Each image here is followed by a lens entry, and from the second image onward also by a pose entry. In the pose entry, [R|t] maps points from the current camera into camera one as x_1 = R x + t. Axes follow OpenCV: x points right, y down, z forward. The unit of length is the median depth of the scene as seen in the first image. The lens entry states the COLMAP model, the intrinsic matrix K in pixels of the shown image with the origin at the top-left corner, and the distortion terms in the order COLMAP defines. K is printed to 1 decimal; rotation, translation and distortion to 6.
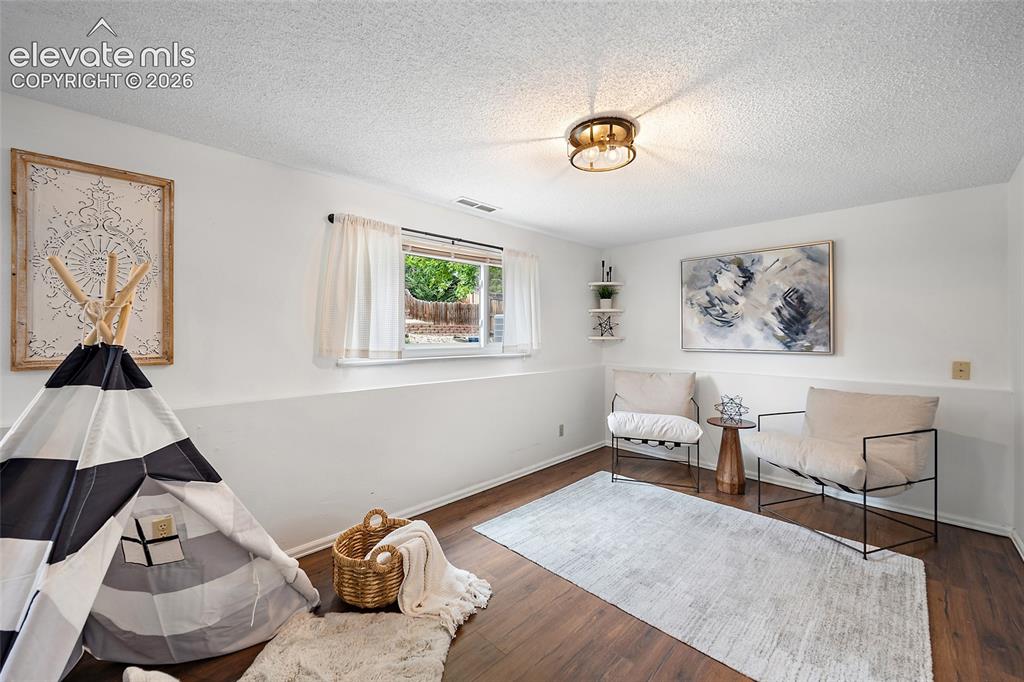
lens RADIAL K [[402.3, 0, 509.8], [0, 402.3, 334.8], [0, 0, 1]] dist [0.002603, 0.000389]
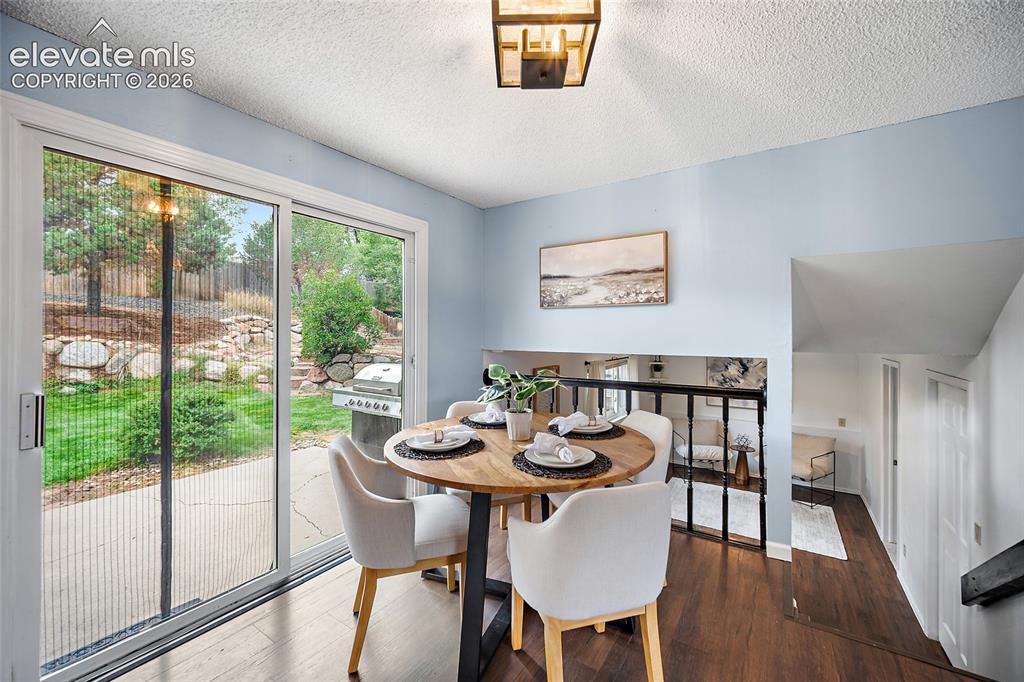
lens RADIAL K [[402.3, 0, 514.2], [0, 402.3, 336.9], [0, 0, 1]] dist [0.002603, 0.000389]
pose [[0.981849, -0.003448, 0.189635, -0.902655], [0.002533, 0.999984, 0.005066, -0.334674], [-0.189650, -0.004494, 0.981841, -0.701351]]
